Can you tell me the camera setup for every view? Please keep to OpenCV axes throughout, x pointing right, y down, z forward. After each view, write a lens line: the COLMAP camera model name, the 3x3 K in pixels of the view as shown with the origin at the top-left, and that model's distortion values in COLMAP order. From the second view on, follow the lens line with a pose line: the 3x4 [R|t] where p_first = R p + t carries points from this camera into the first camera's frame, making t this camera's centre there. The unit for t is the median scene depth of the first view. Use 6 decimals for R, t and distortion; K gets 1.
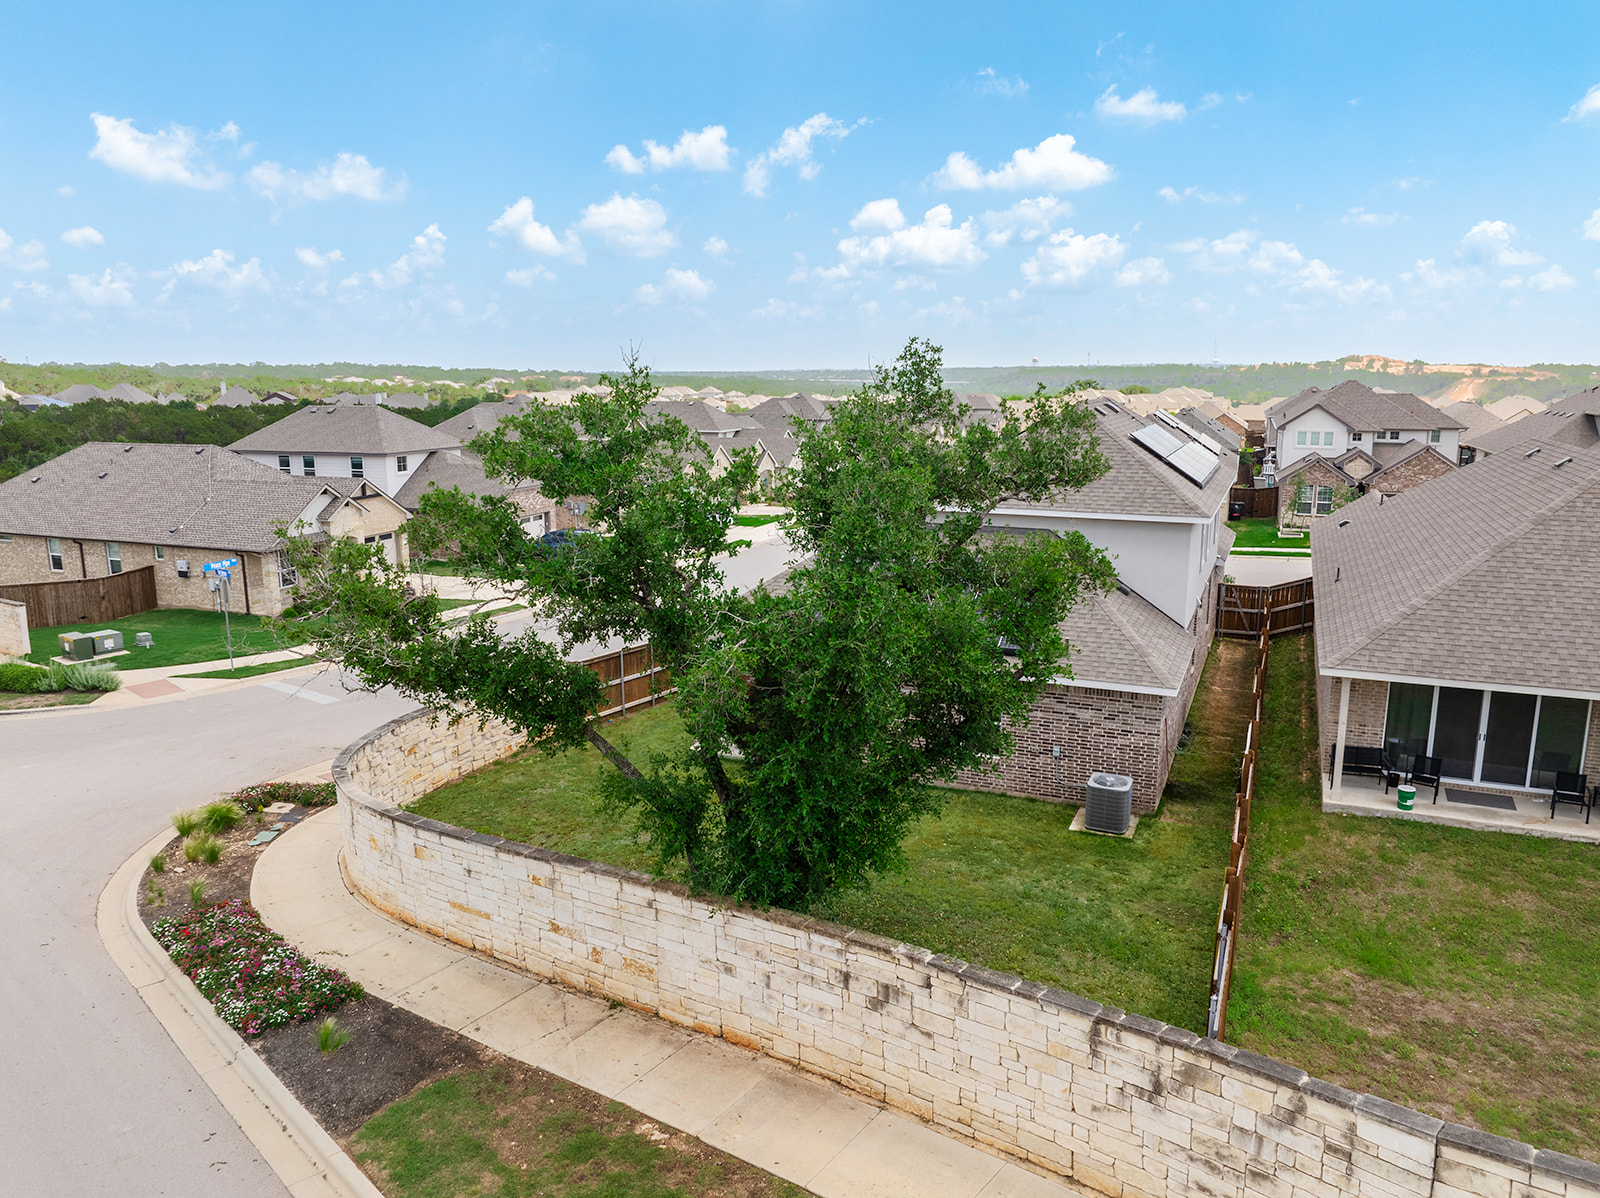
lens RADIAL K [[1129.0, 0, 794.4], [0, 1129.0, 604.4], [0, 0, 1]] dist [-0.052412, 0.014164]
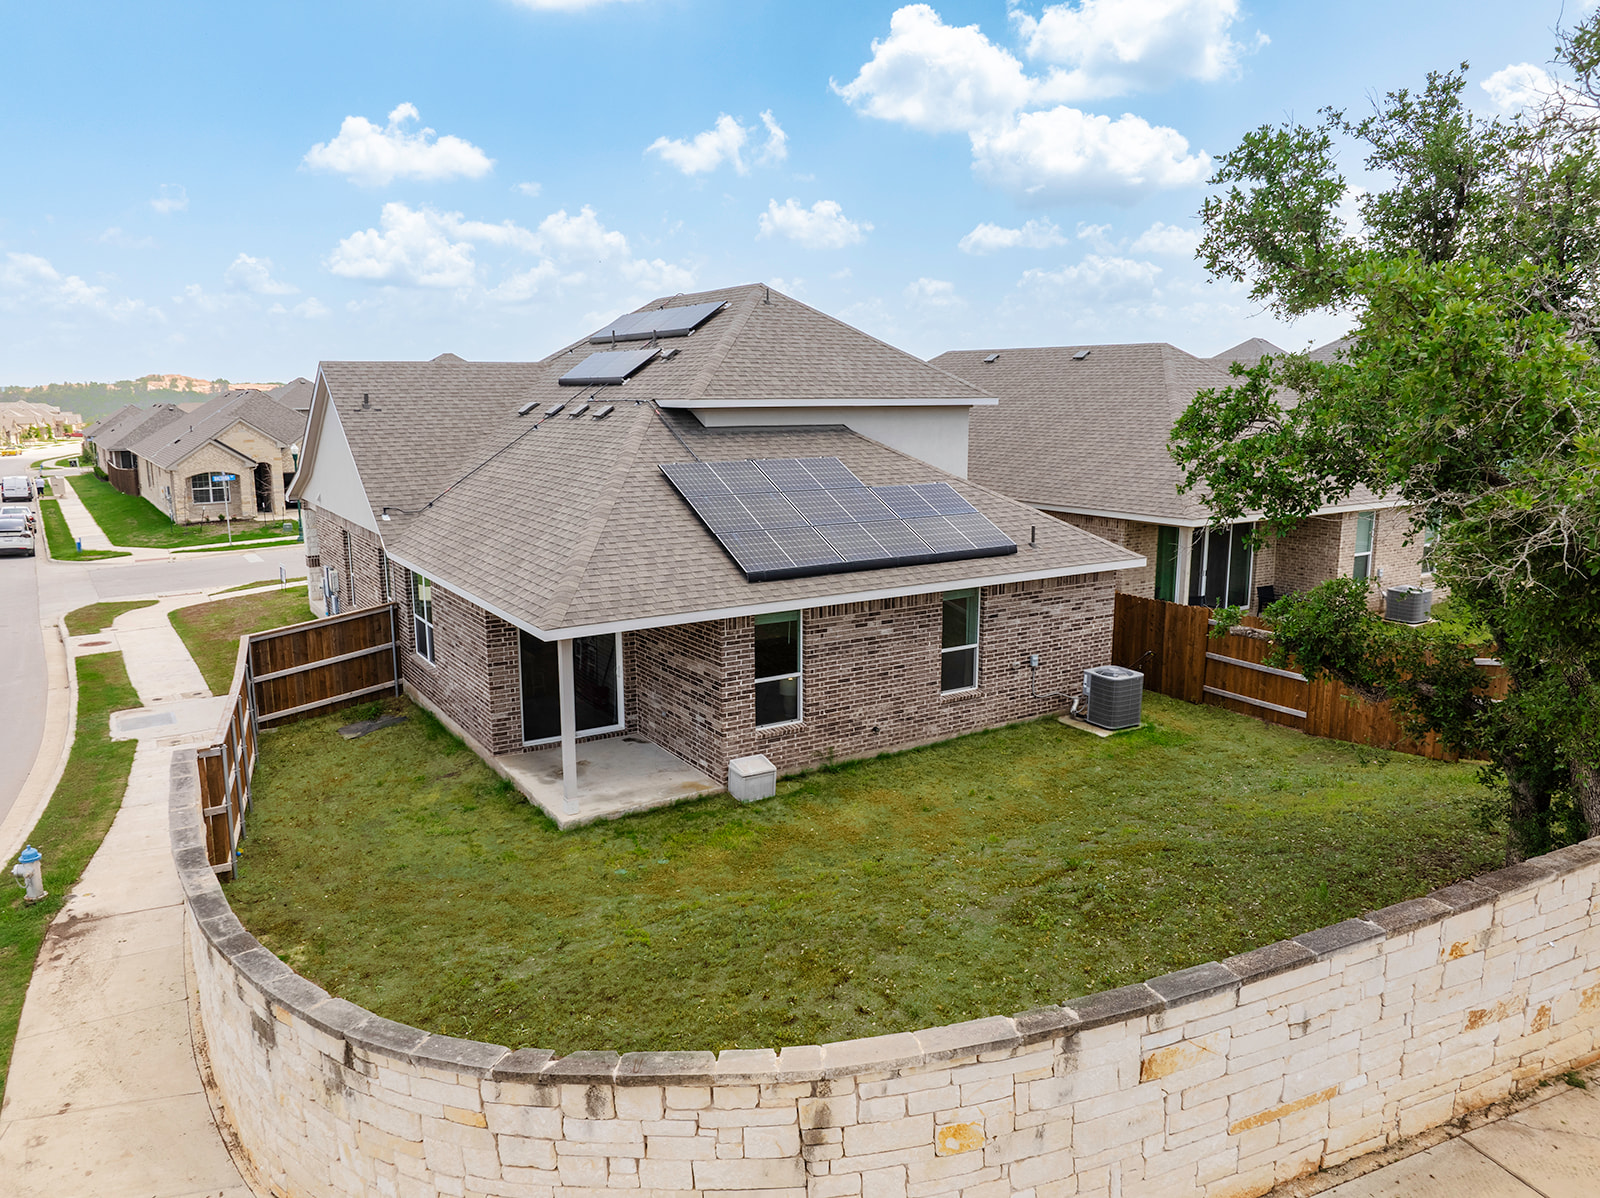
lens RADIAL K [[1129.0, 0, 802.1], [0, 1129.0, 600.1], [0, 0, 1]] dist [-0.052412, 0.014164]
pose [[0.552587, -0.148511, 0.820117, -0.556417], [0.166813, 0.983794, 0.065754, 0.000363], [-0.816591, 0.100471, 0.568406, 0.656579]]
